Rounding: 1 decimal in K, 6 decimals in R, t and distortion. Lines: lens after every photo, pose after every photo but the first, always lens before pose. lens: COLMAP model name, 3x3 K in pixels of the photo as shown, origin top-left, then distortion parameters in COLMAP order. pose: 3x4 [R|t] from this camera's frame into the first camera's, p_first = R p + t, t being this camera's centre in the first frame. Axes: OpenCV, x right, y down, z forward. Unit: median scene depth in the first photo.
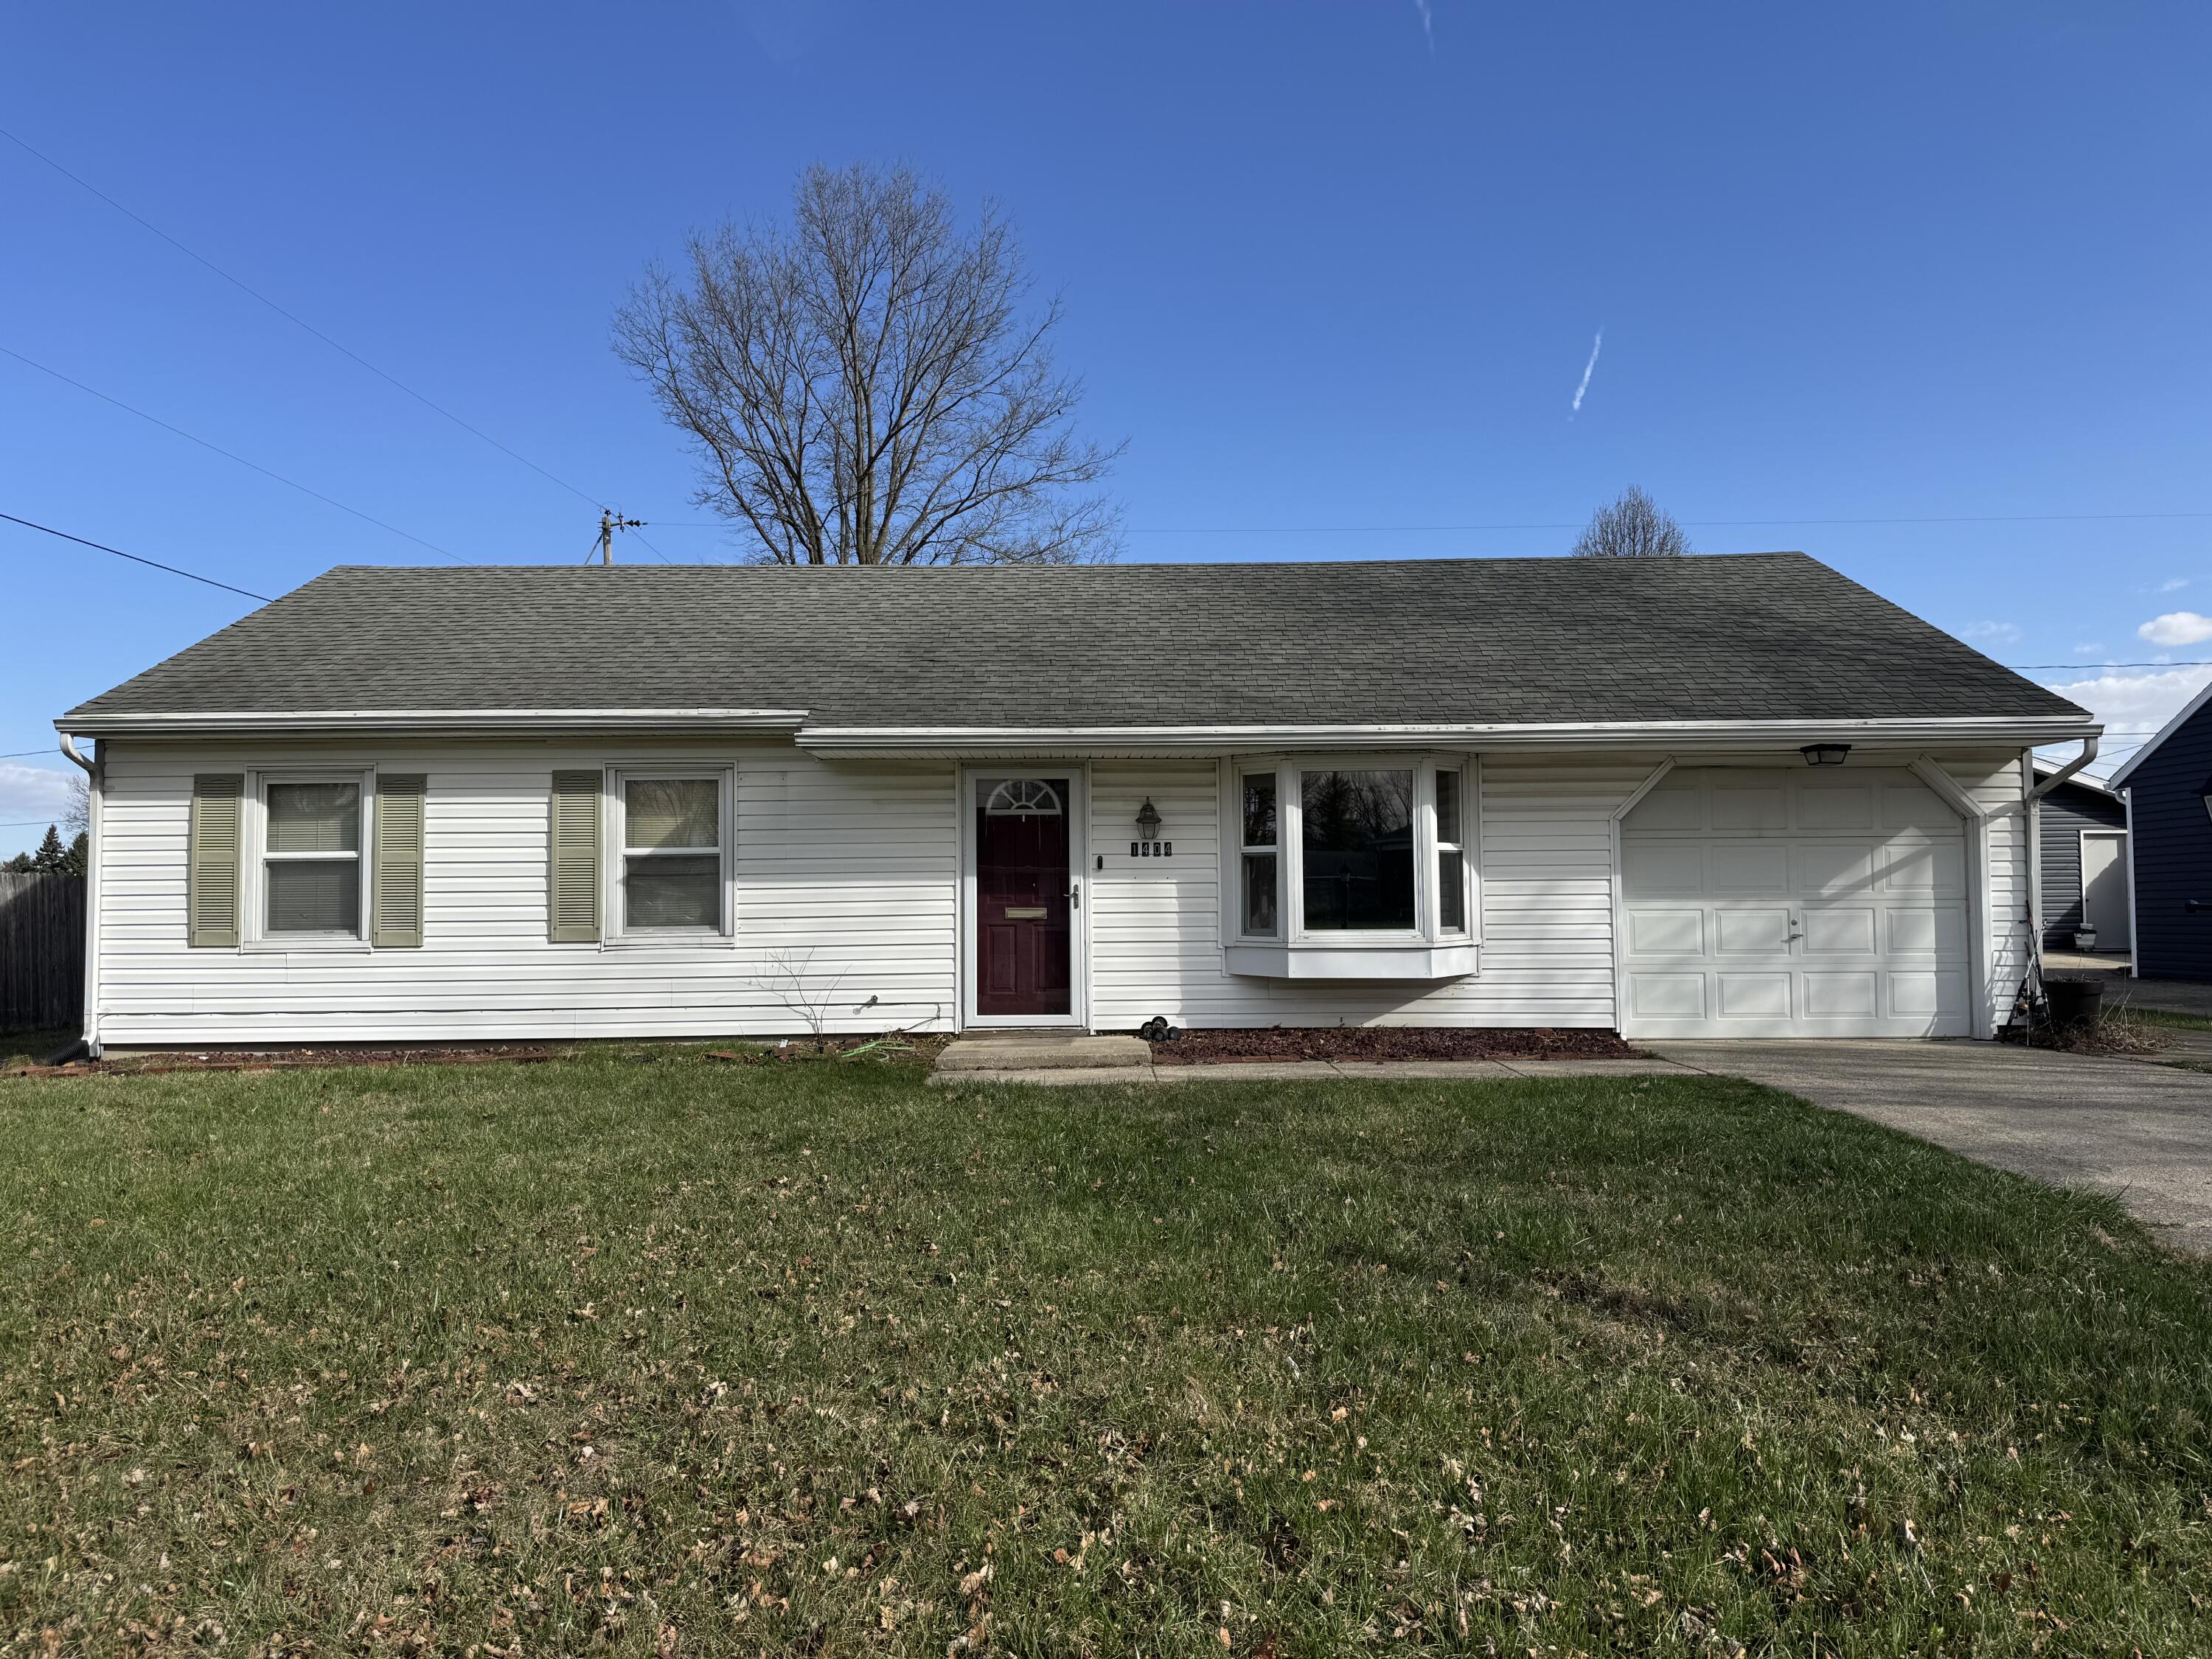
lens RADIAL K [[1560.0, 0, 1097.2], [0, 1560.0, 834.9], [0, 0, 1]] dist [0.099383, -0.050456]
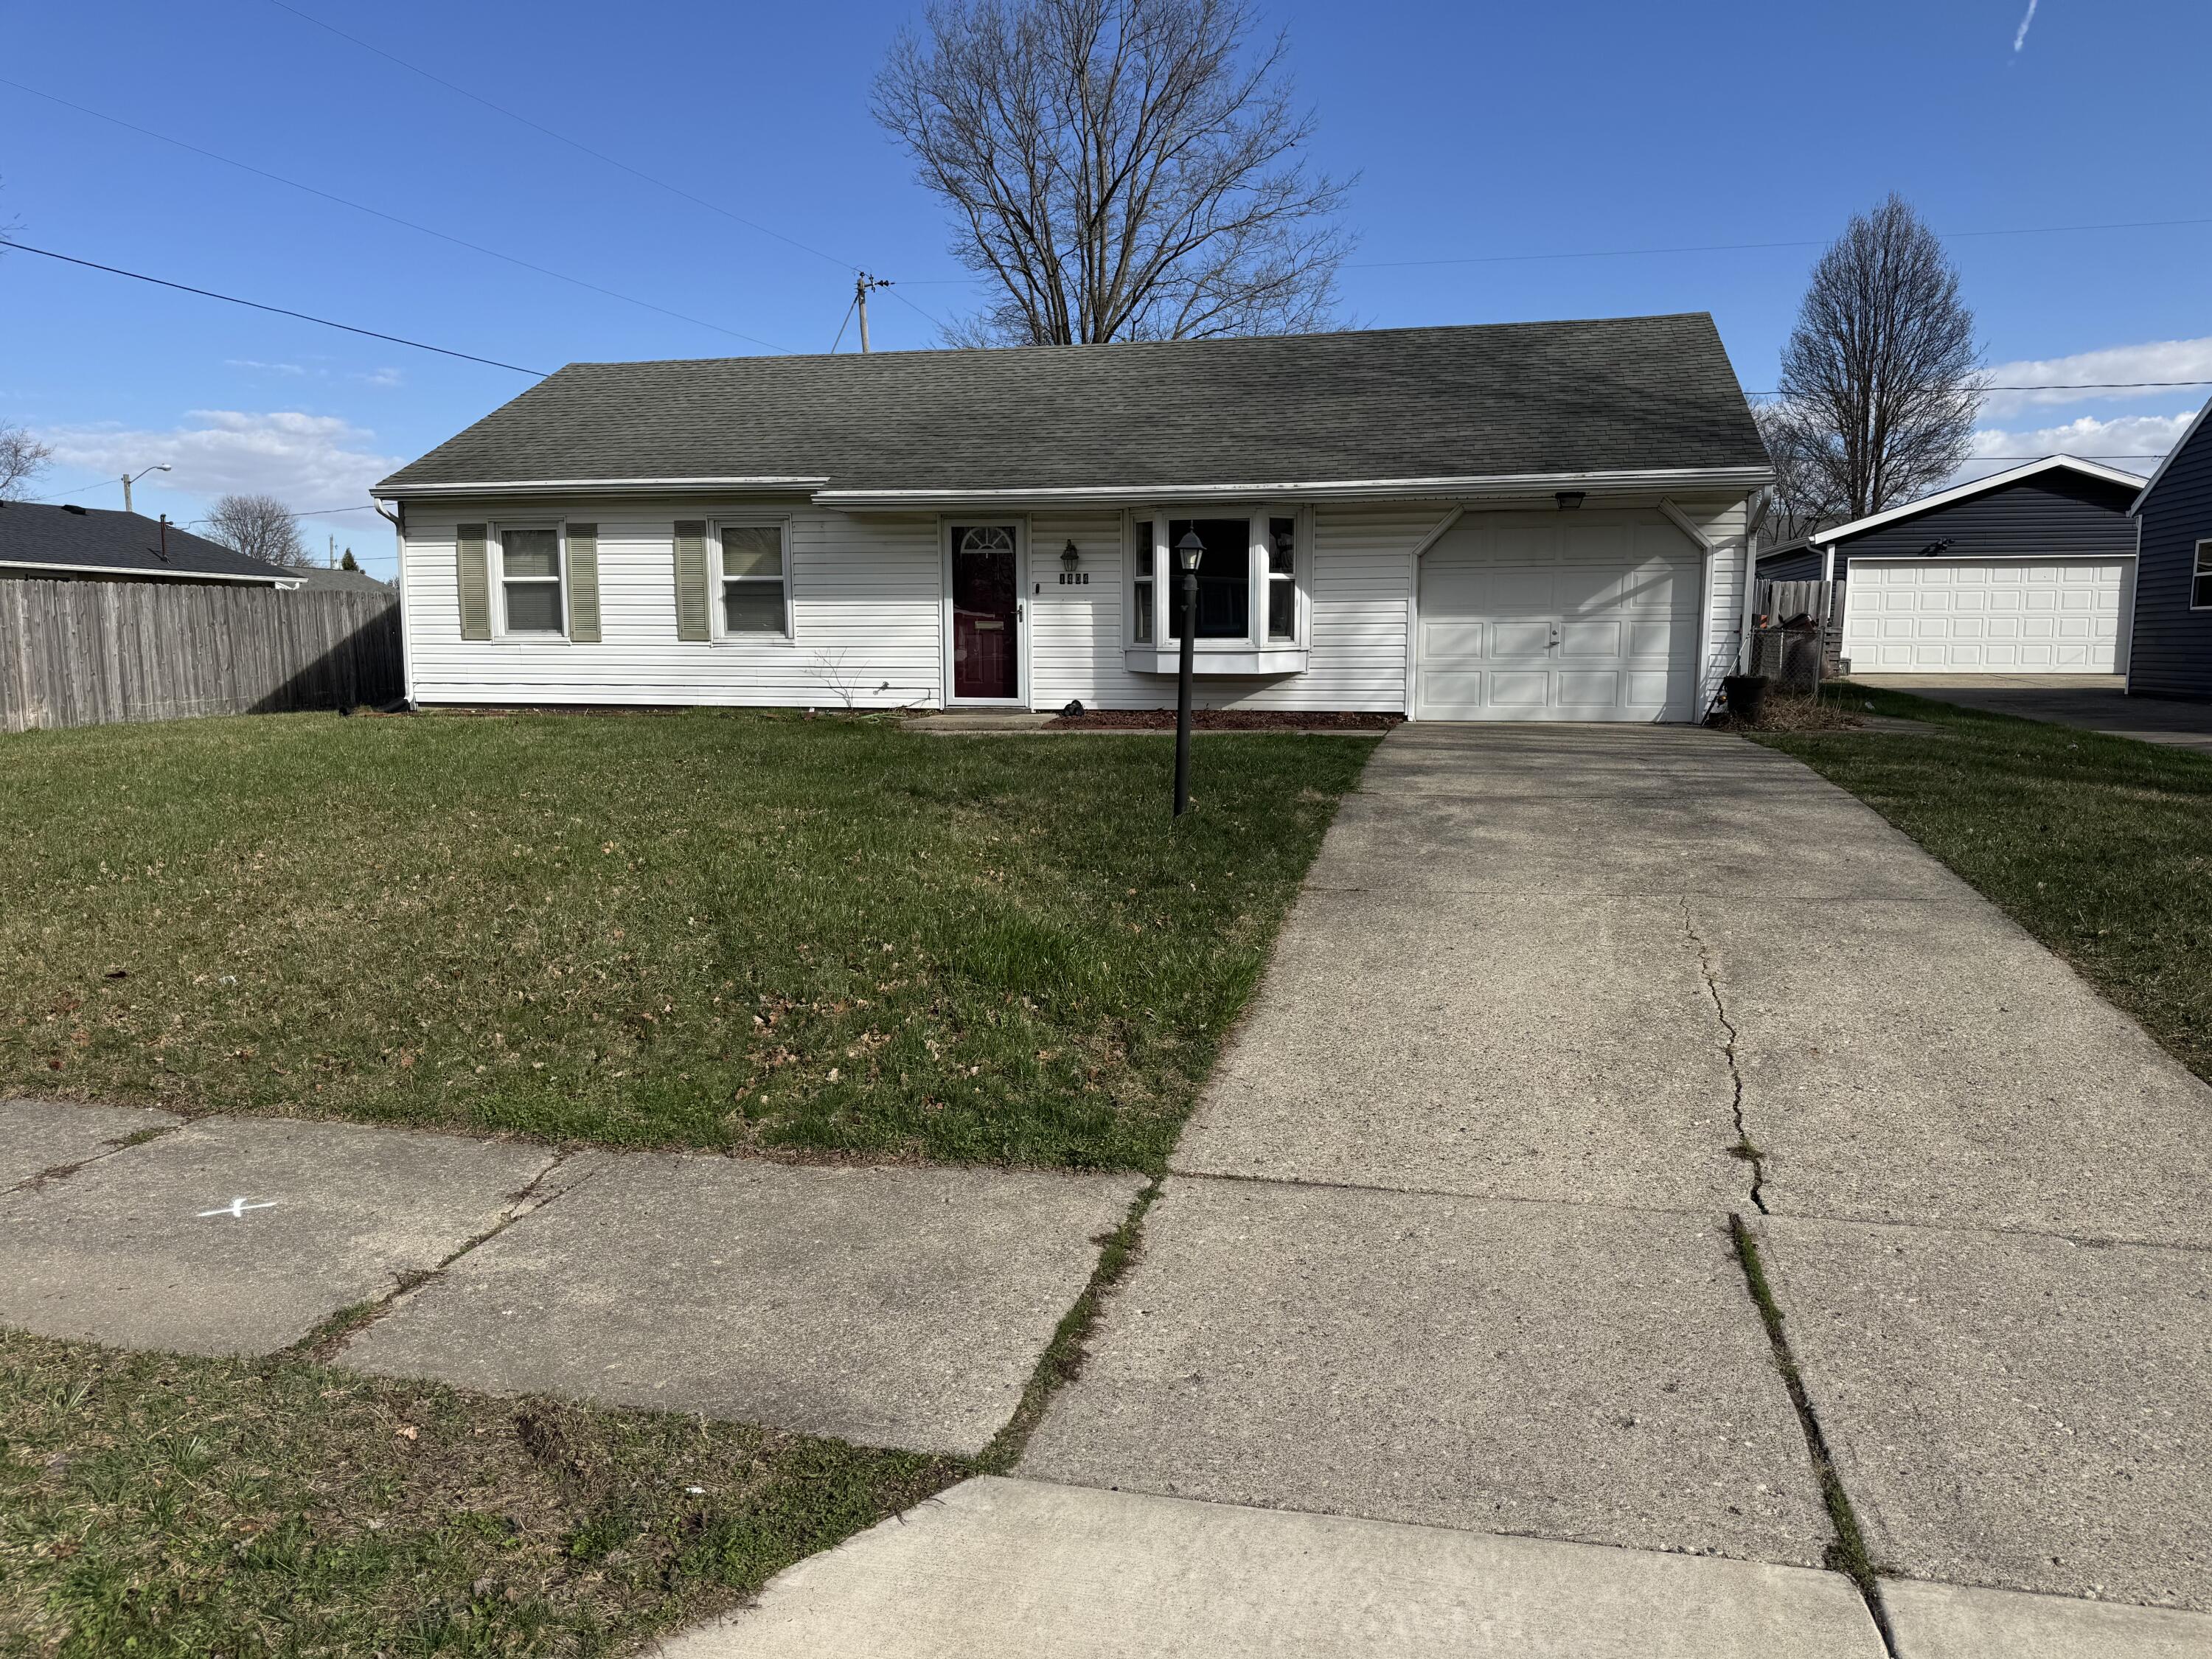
lens RADIAL K [[1560.0, 0, 1104.1], [0, 1560.0, 815.0], [0, 0, 1]] dist [0.099383, -0.050456]
pose [[0.974984, 0.032470, -0.219890, 0.367447], [0.003130, 0.987169, 0.159646, -0.004626], [0.222253, -0.156341, 0.962373, -0.345154]]
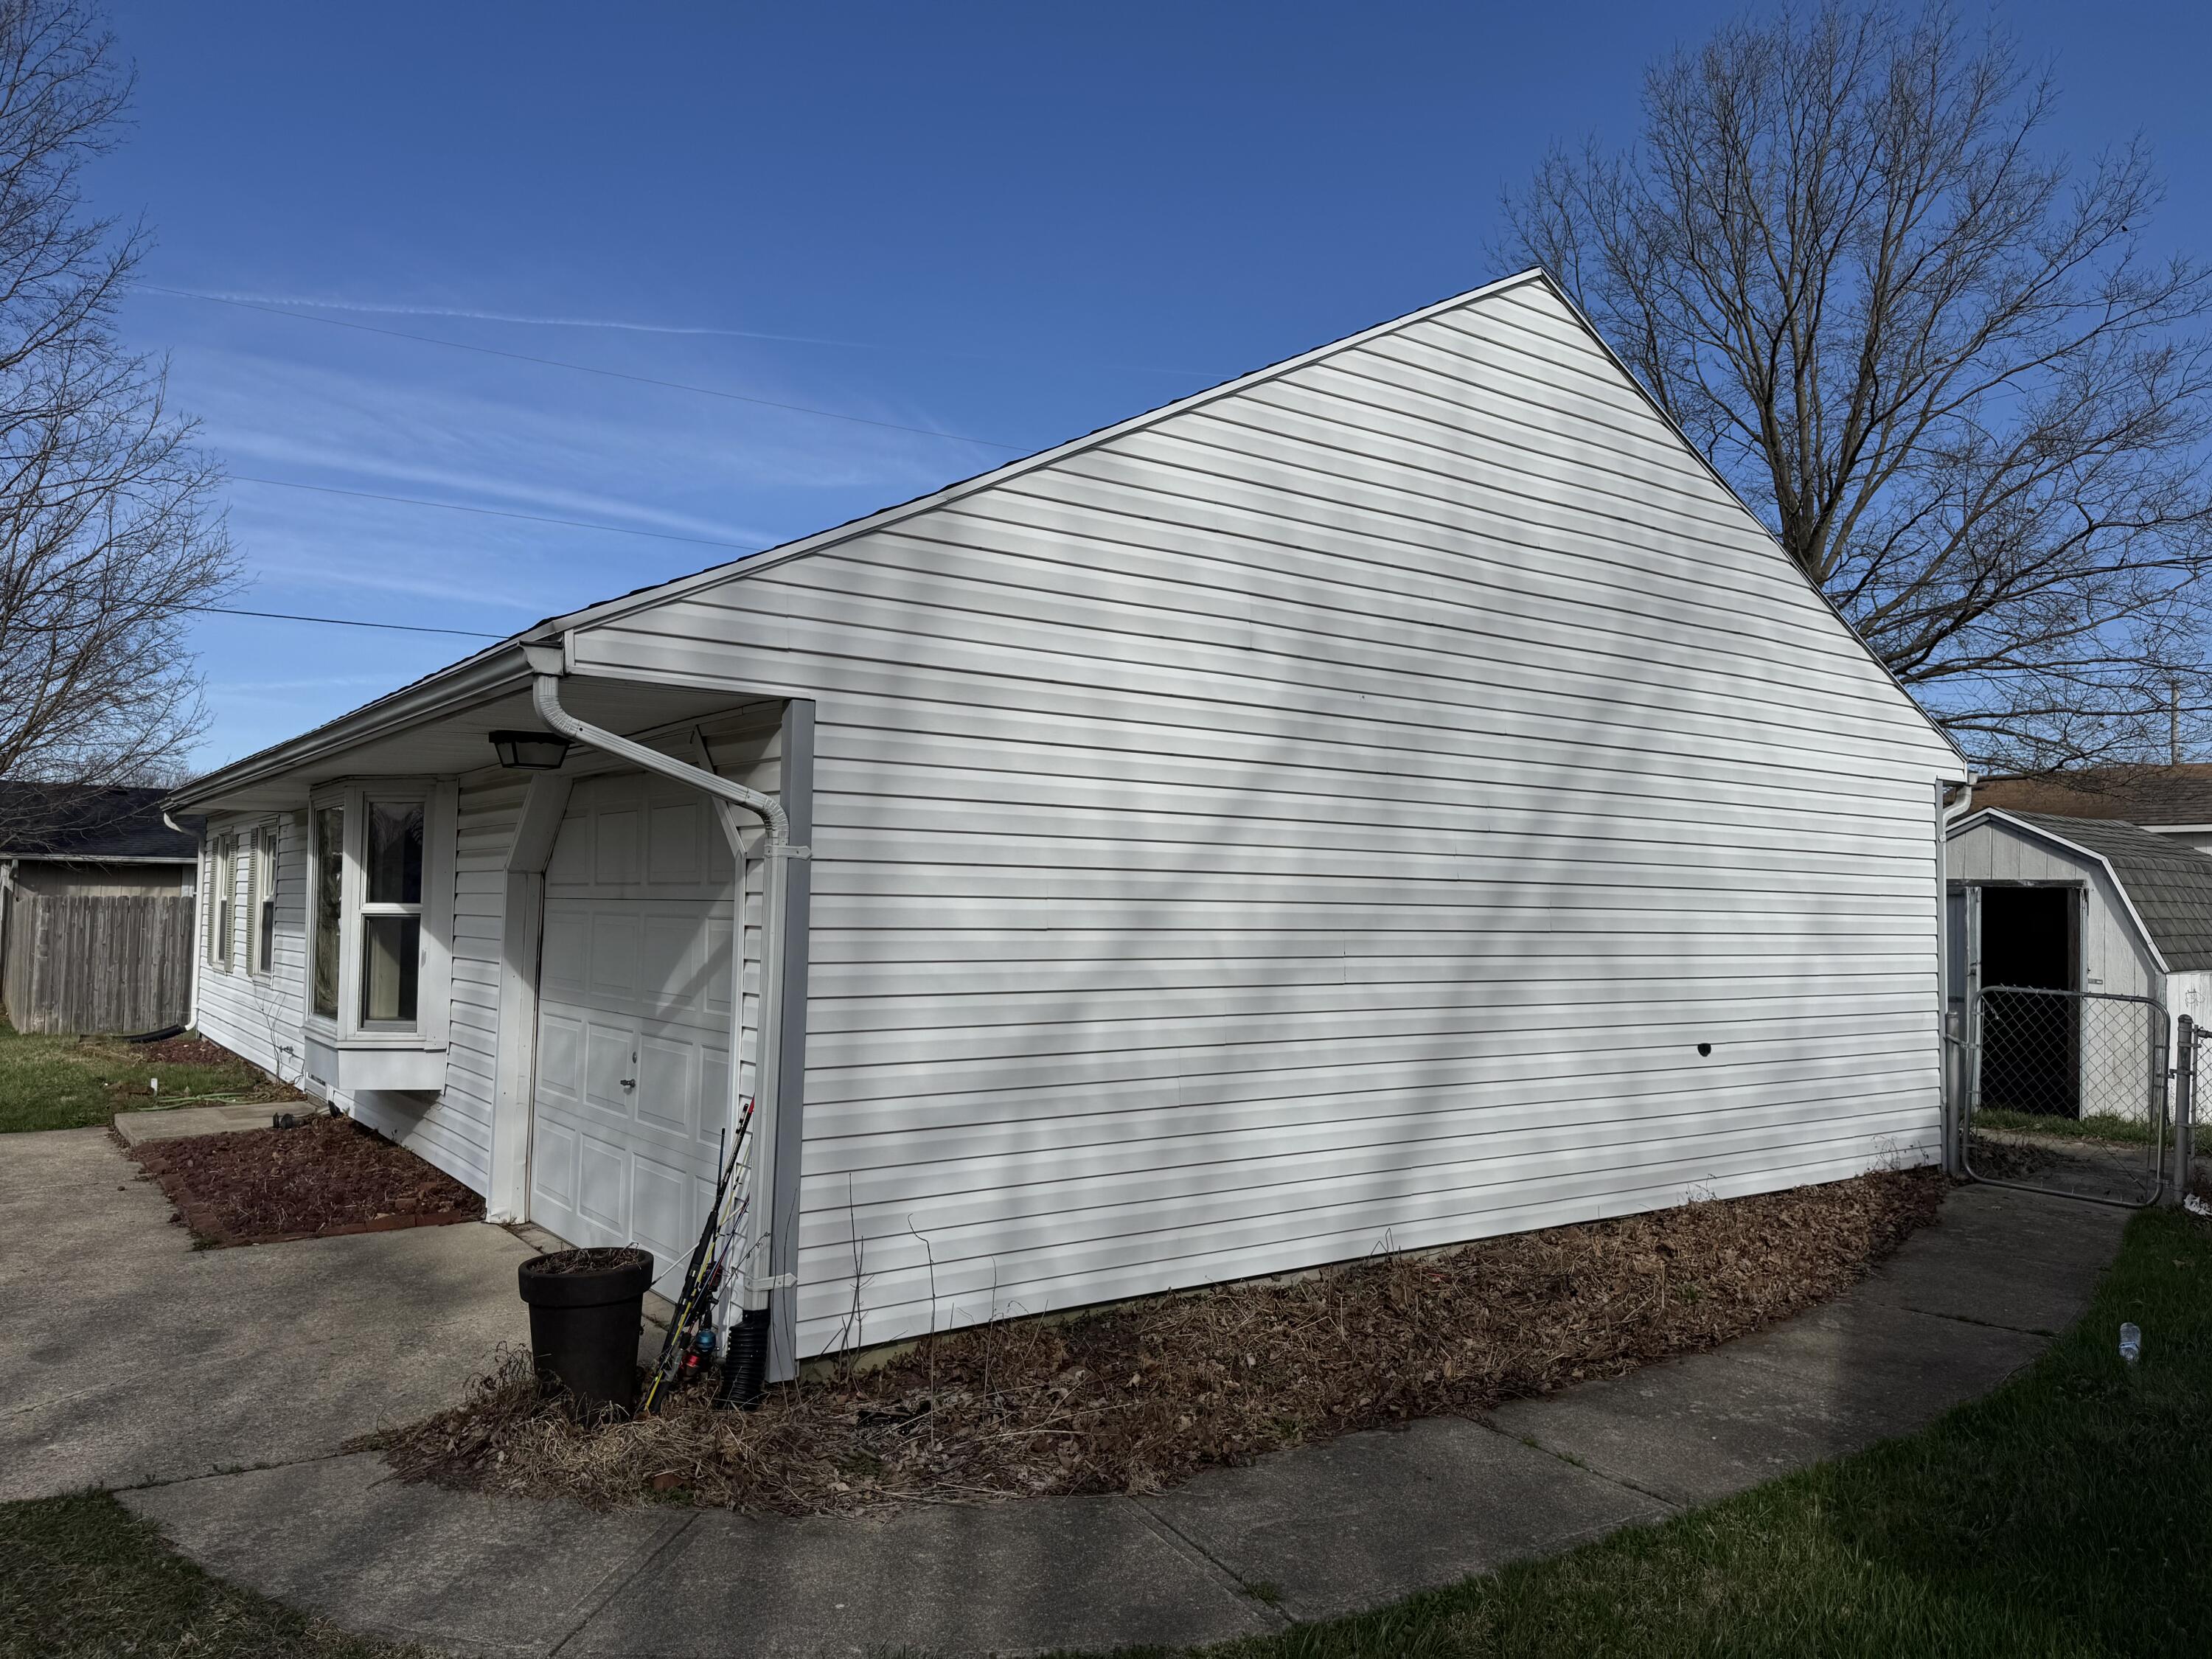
lens RADIAL K [[1560.0, 0, 1089.6], [0, 1560.0, 838.8], [0, 0, 1]] dist [0.099383, -0.050456]
pose [[0.584332, -0.014467, -0.811386, 0.968119], [0.009676, 0.999894, -0.010860, -0.012288], [0.811457, -0.001506, 0.584410, 0.811803]]
